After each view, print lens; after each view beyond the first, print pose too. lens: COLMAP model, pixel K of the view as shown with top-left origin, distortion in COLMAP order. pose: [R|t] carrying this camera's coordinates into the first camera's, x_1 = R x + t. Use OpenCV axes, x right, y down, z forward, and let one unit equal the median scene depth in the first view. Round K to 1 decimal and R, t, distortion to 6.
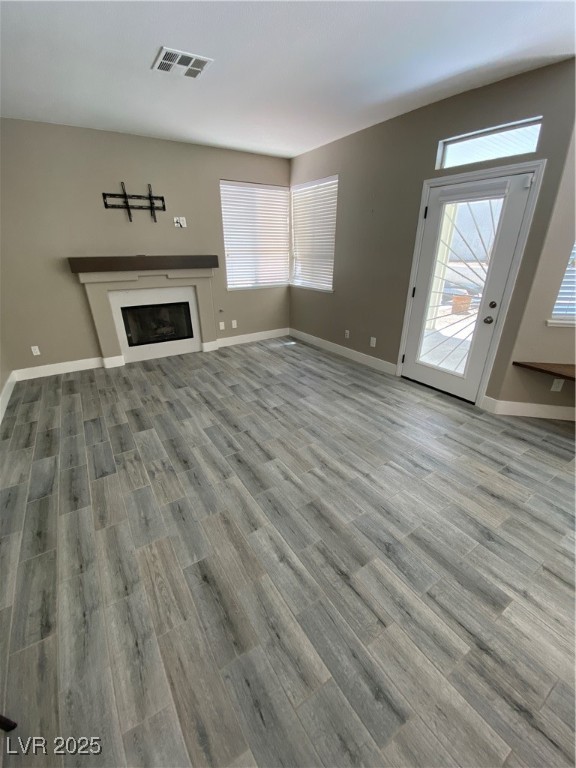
lens RADIAL K [[311.0, 0, 287.2], [0, 311.0, 384.4], [0, 0, 1]] dist [0.027165, -0.022768]
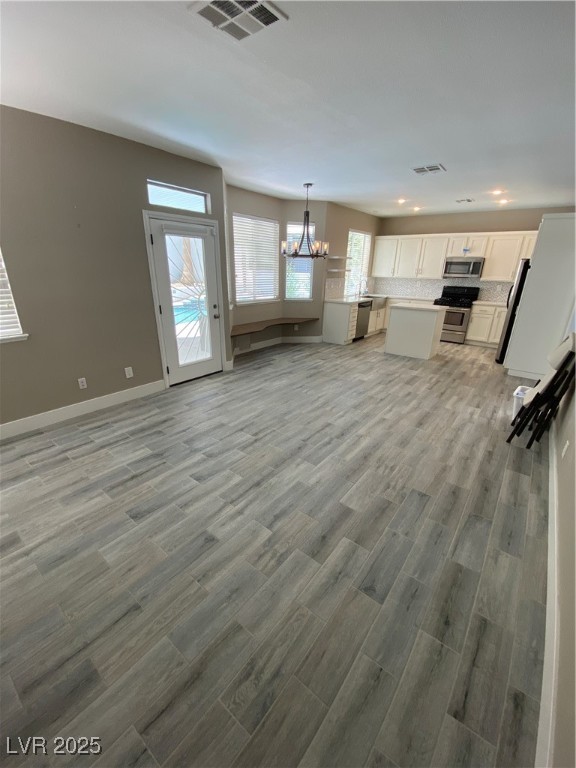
lens RADIAL K [[311.0, 0, 287.2], [0, 311.0, 384.4], [0, 0, 1]] dist [0.027165, -0.022768]
pose [[-0.320436, -0.338162, 0.884854, -0.971395], [0.364304, 0.818275, 0.444645, -0.493645], [-0.874416, 0.464836, -0.139011, 1.077665]]
